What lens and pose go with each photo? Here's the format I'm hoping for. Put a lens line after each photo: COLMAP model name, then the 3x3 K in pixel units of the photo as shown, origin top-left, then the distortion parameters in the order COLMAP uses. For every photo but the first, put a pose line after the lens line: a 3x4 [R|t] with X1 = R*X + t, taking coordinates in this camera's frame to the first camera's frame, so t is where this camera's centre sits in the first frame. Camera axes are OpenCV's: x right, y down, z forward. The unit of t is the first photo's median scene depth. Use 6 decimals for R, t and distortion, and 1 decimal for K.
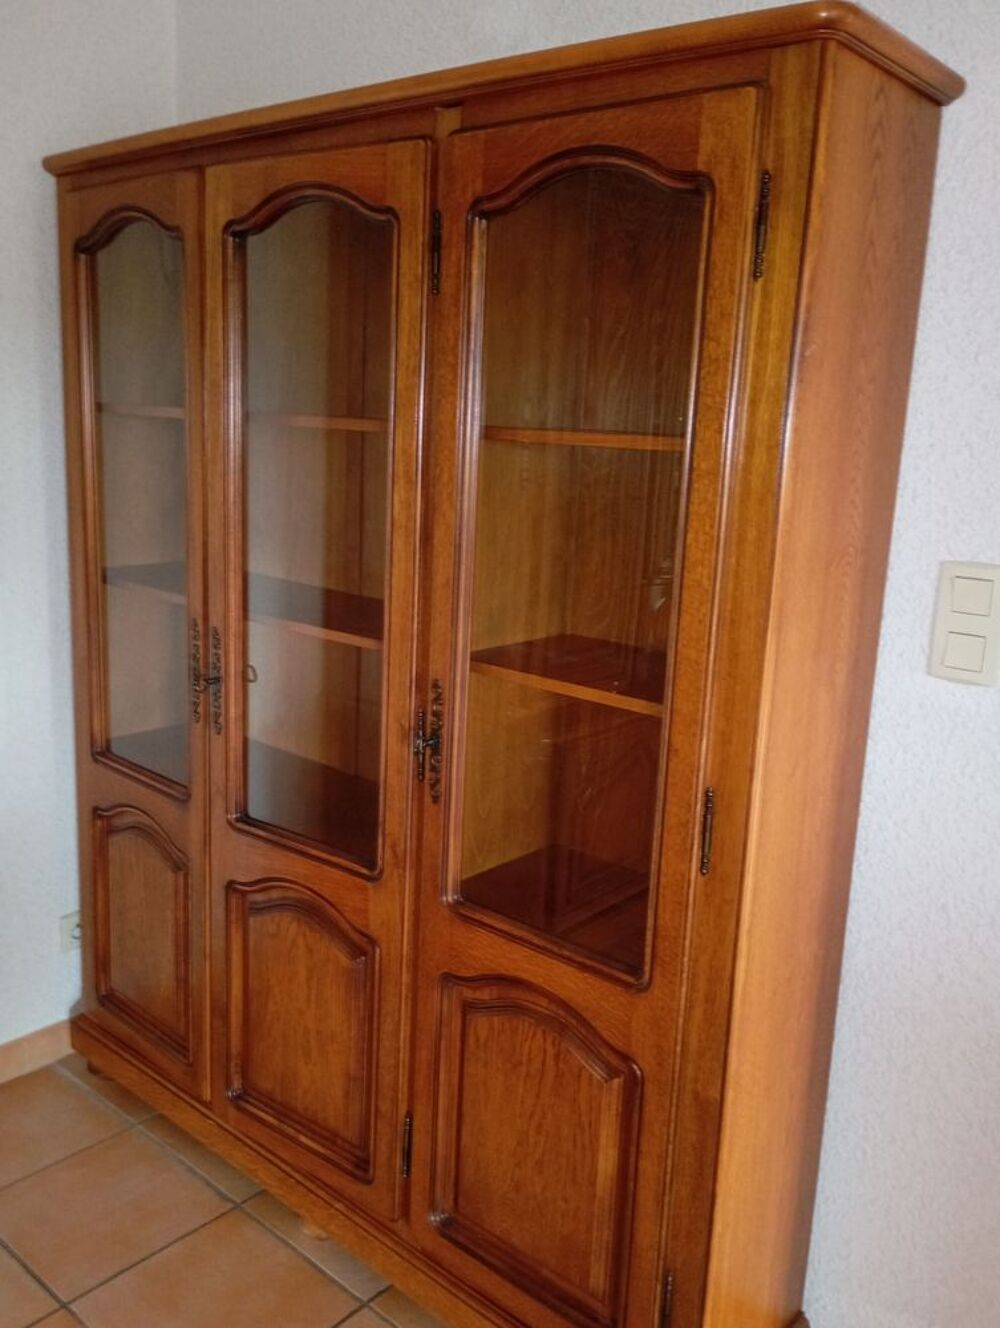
lens RADIAL K [[1143.6, 0, 500.0], [0, 1143.6, 664.0], [0, 0, 1]] dist [0.048827, -0.001384]
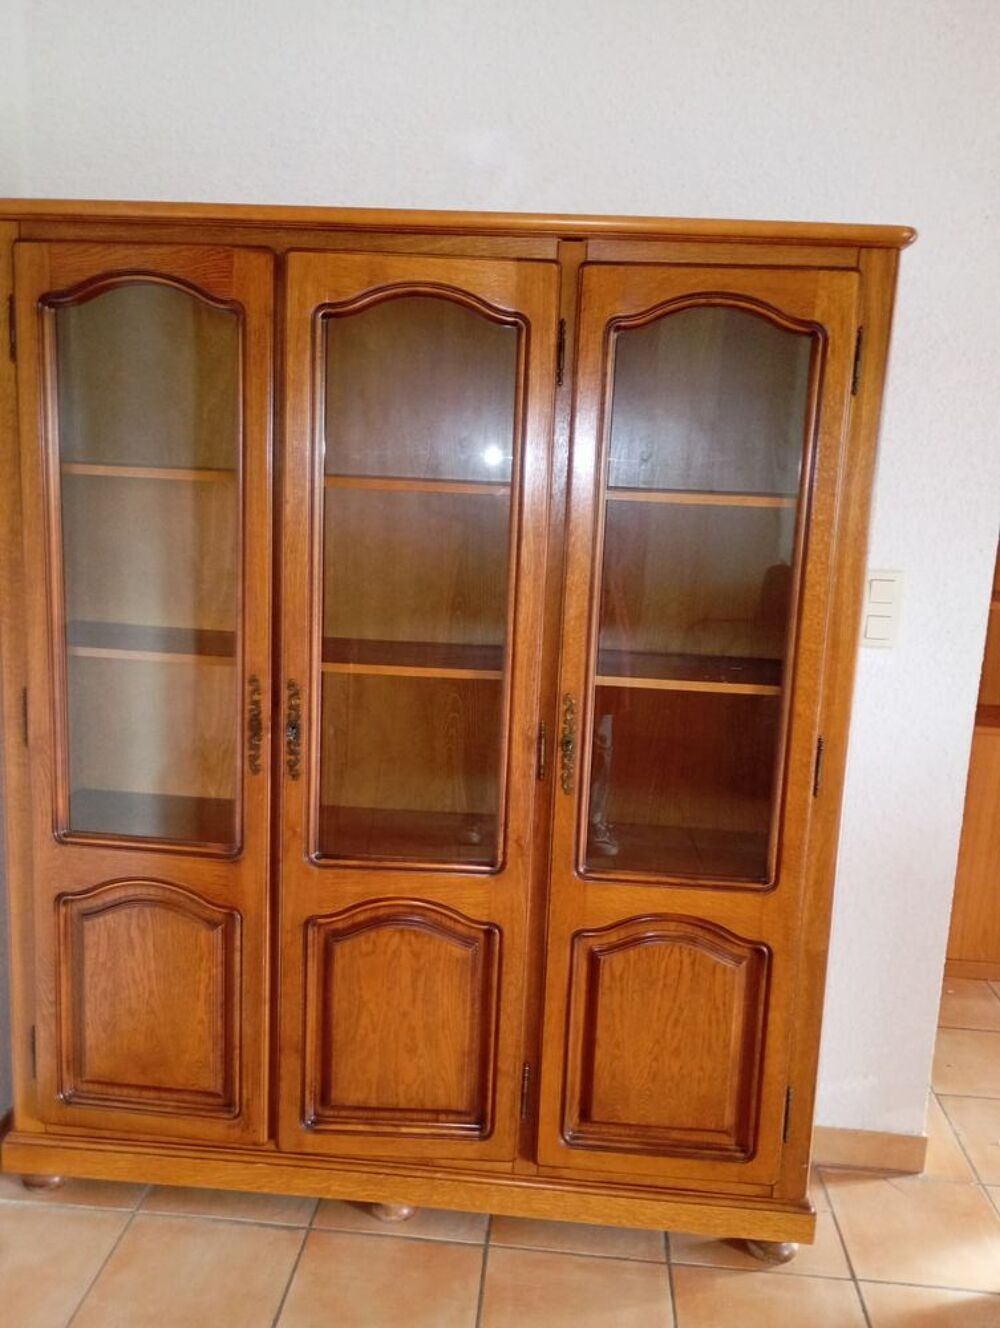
lens RADIAL K [[1143.6, 0, 500.0], [0, 1143.6, 664.0], [0, 0, 1]] dist [0.048827, -0.001384]
pose [[0.806101, -0.119381, 0.579611, -0.858738], [0.120210, 0.992053, 0.037147, -0.075941], [-0.579440, 0.039731, 0.814046, 0.039358]]
